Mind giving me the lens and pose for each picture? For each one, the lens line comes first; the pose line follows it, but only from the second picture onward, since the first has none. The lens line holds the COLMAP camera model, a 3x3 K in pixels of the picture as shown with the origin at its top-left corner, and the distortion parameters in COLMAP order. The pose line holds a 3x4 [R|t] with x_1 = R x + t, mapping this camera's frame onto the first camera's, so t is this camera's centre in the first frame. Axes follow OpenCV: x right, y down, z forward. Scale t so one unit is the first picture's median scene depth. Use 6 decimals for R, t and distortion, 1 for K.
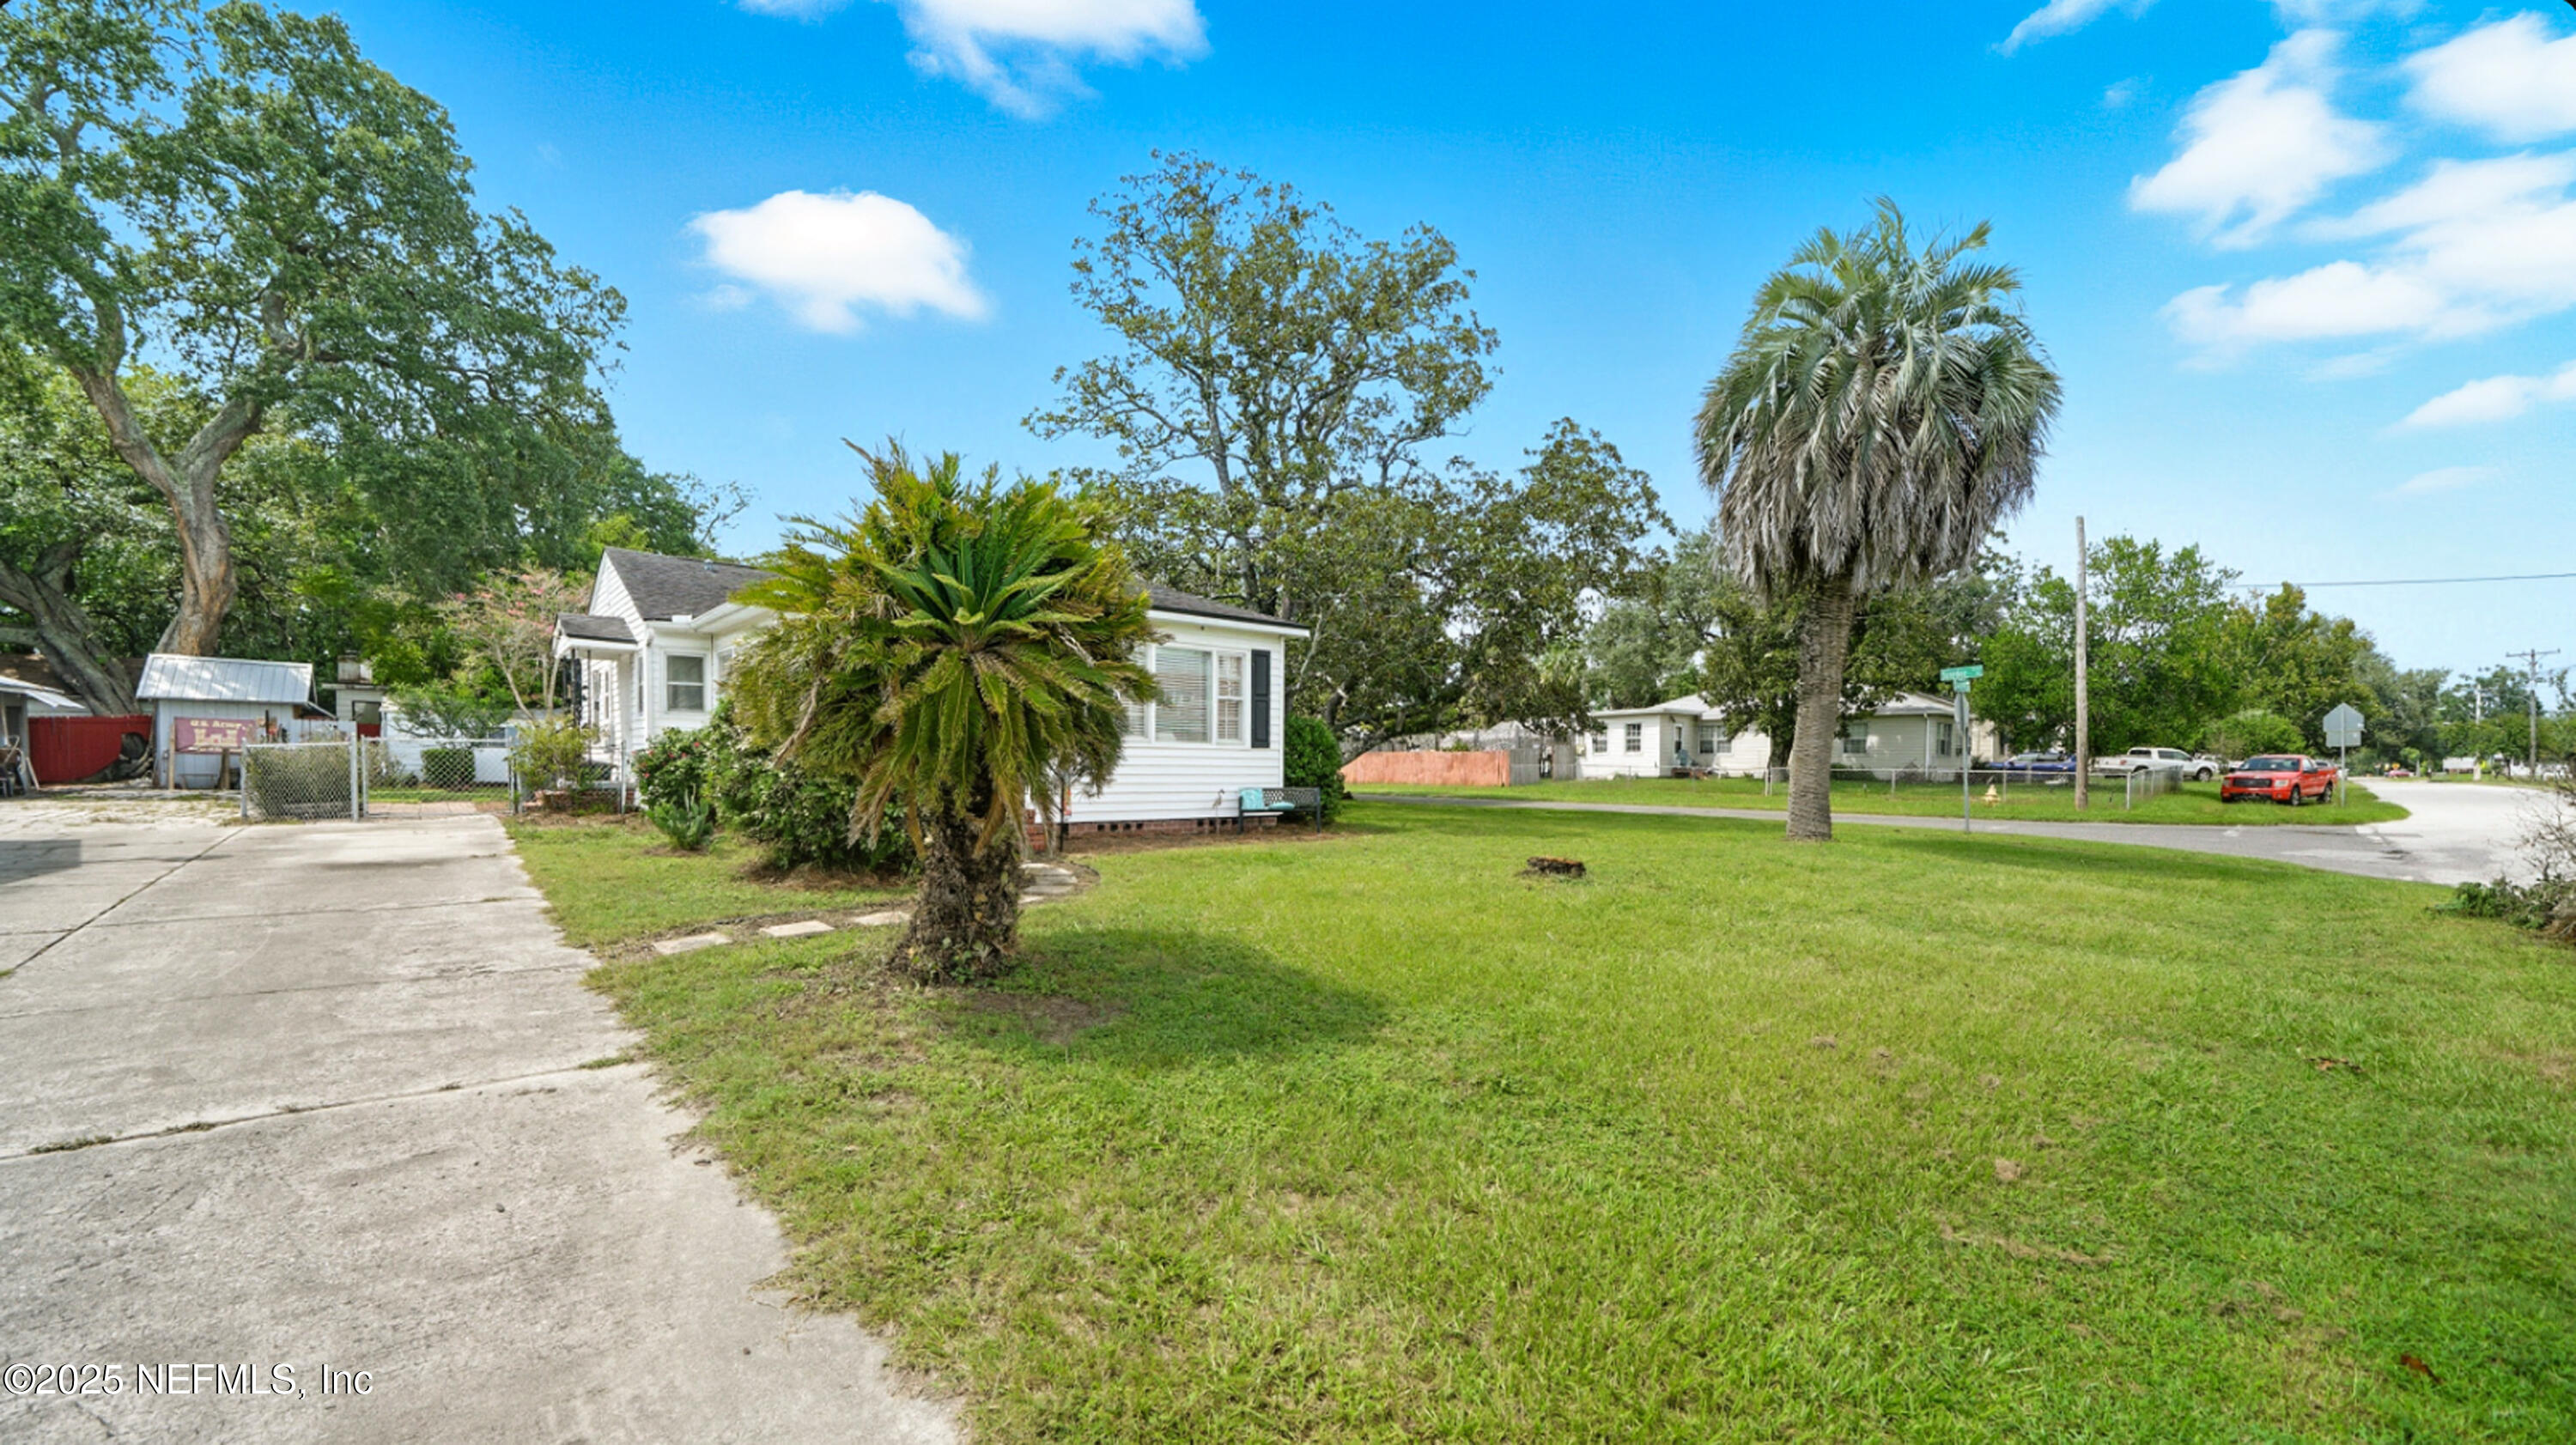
lens RADIAL K [[917.1, 0, 1273.3], [0, 917.1, 733.9], [0, 0, 1]] dist [-0.017976, -0.000172]
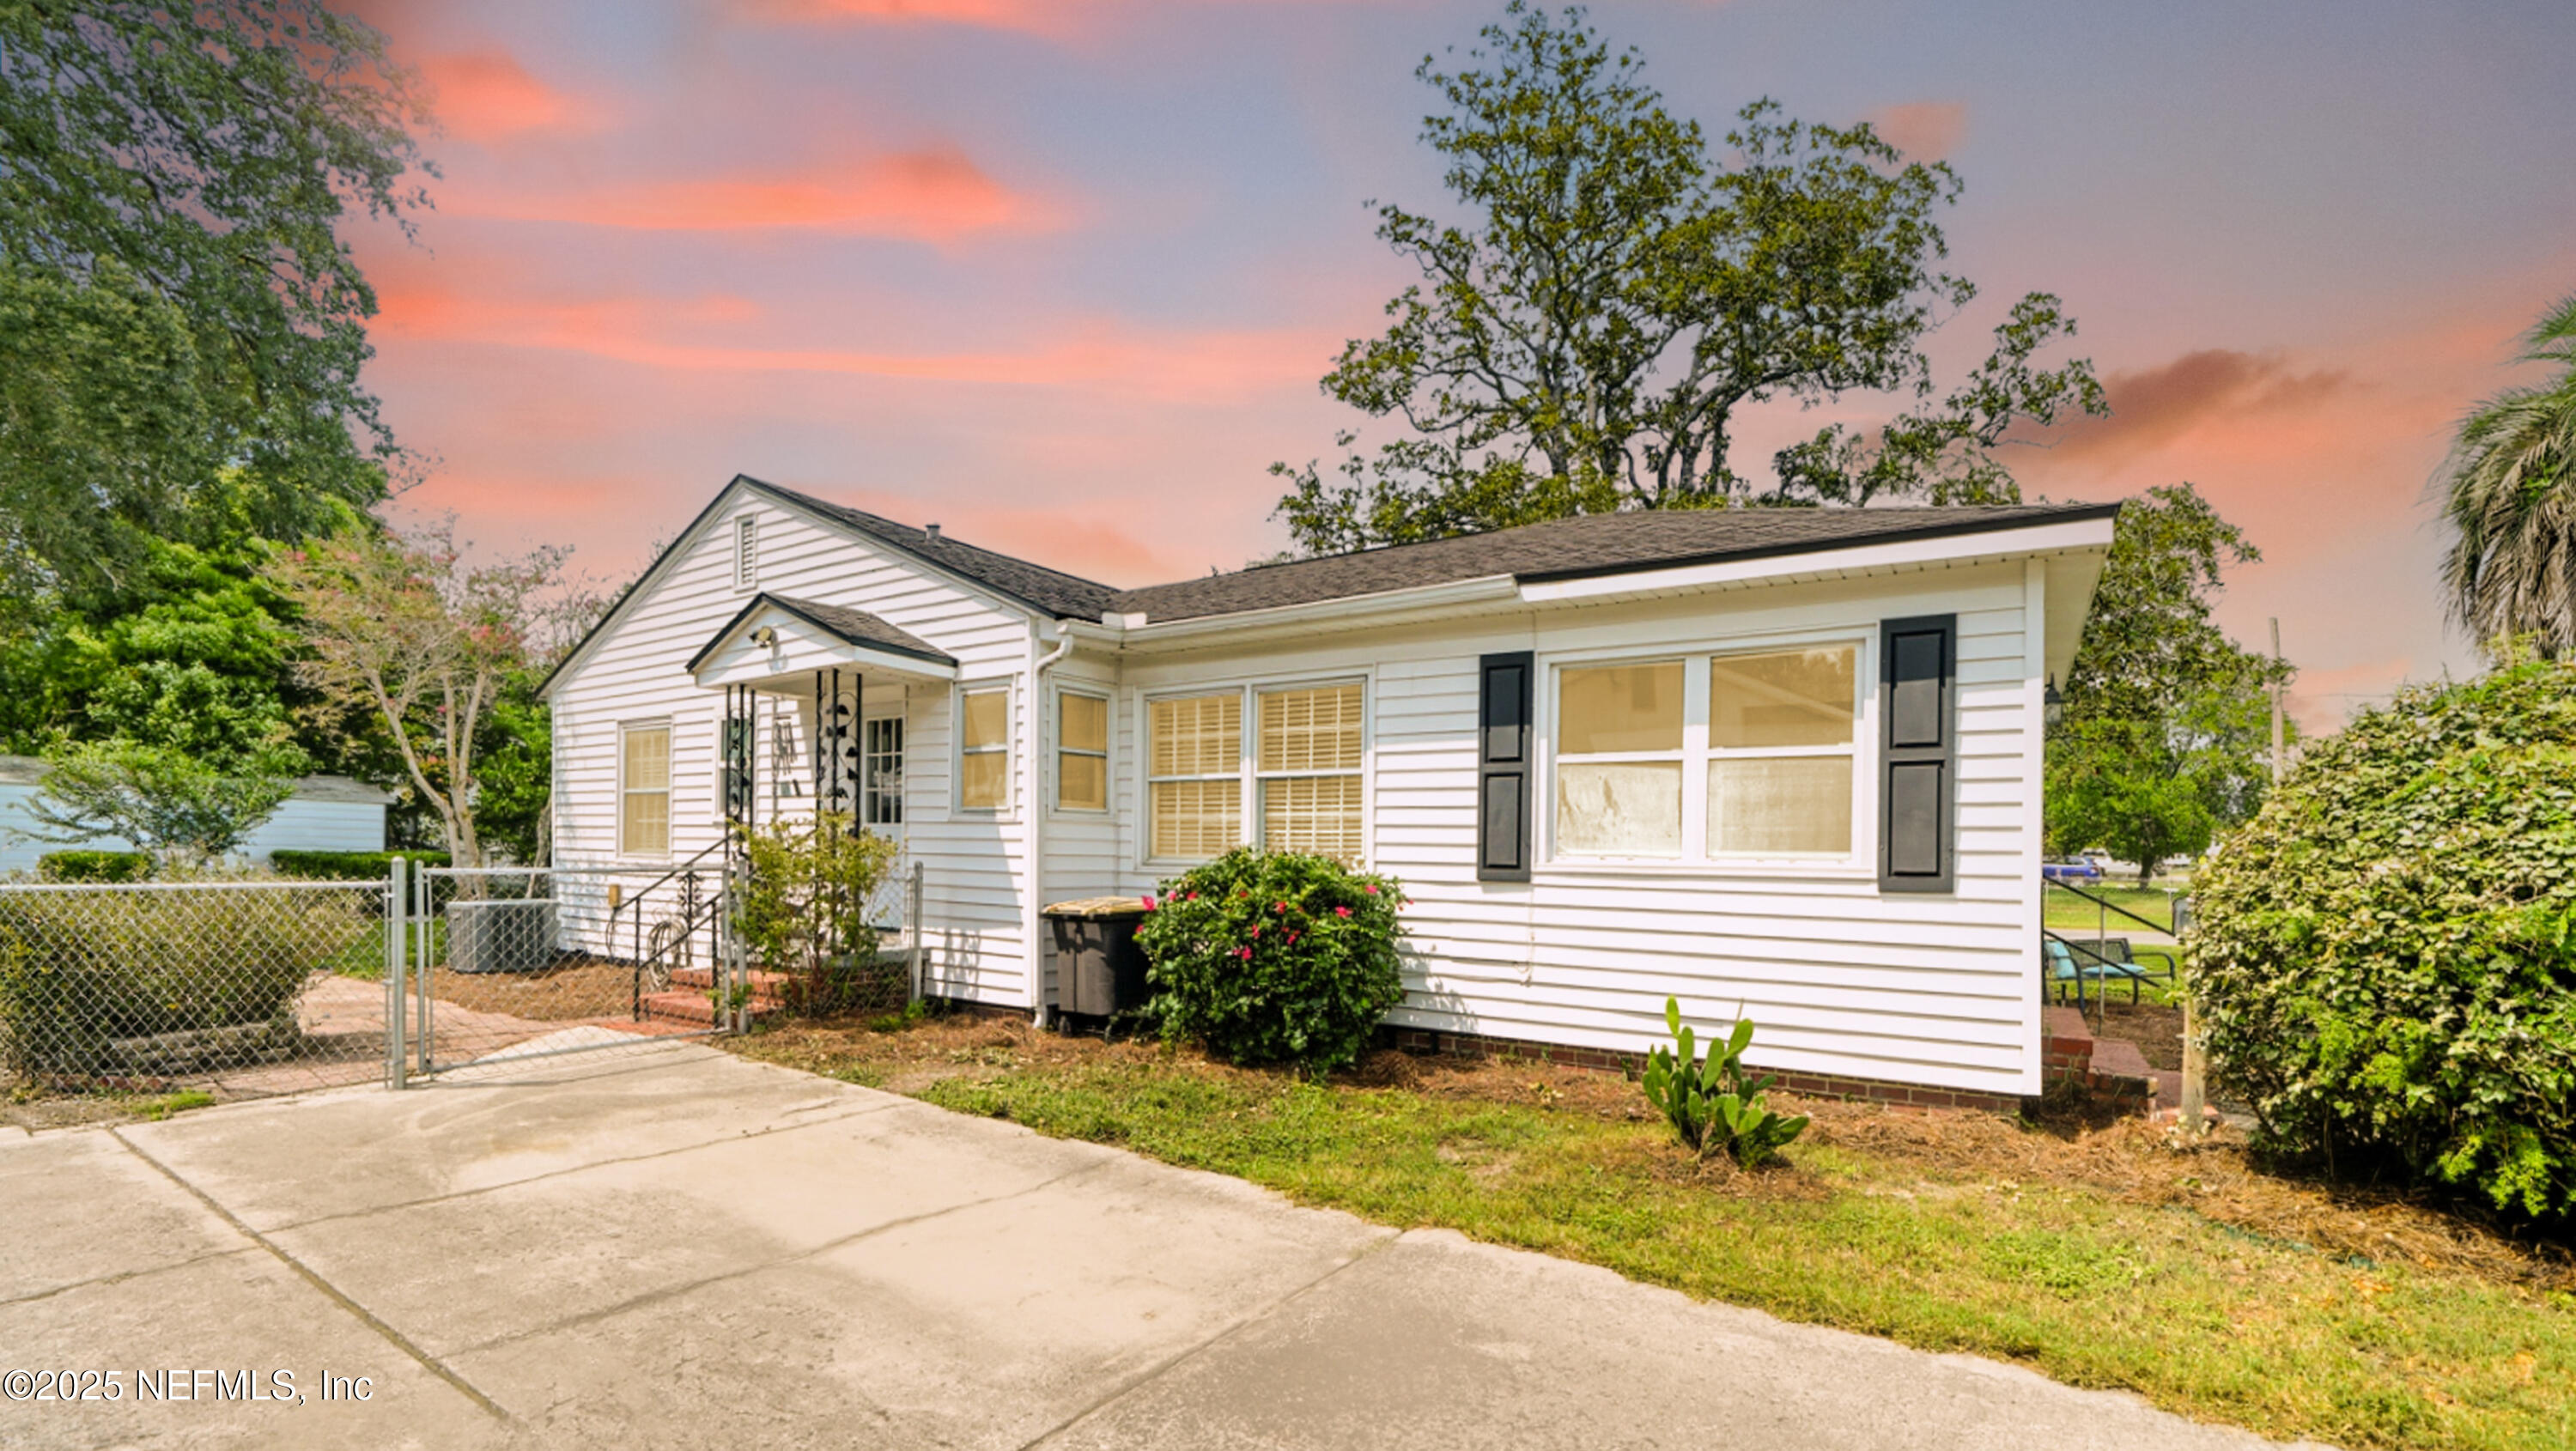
lens RADIAL K [[1026.5, 0, 1344.3], [0, 1026.5, 818.9], [0, 0, 1]] dist [-0.007999, -0.007911]
pose [[0.958779, 0.013152, 0.283850, -0.402437], [-0.012263, 0.999913, -0.004910, -0.010347], [-0.283890, 0.001226, 0.958856, 0.251637]]
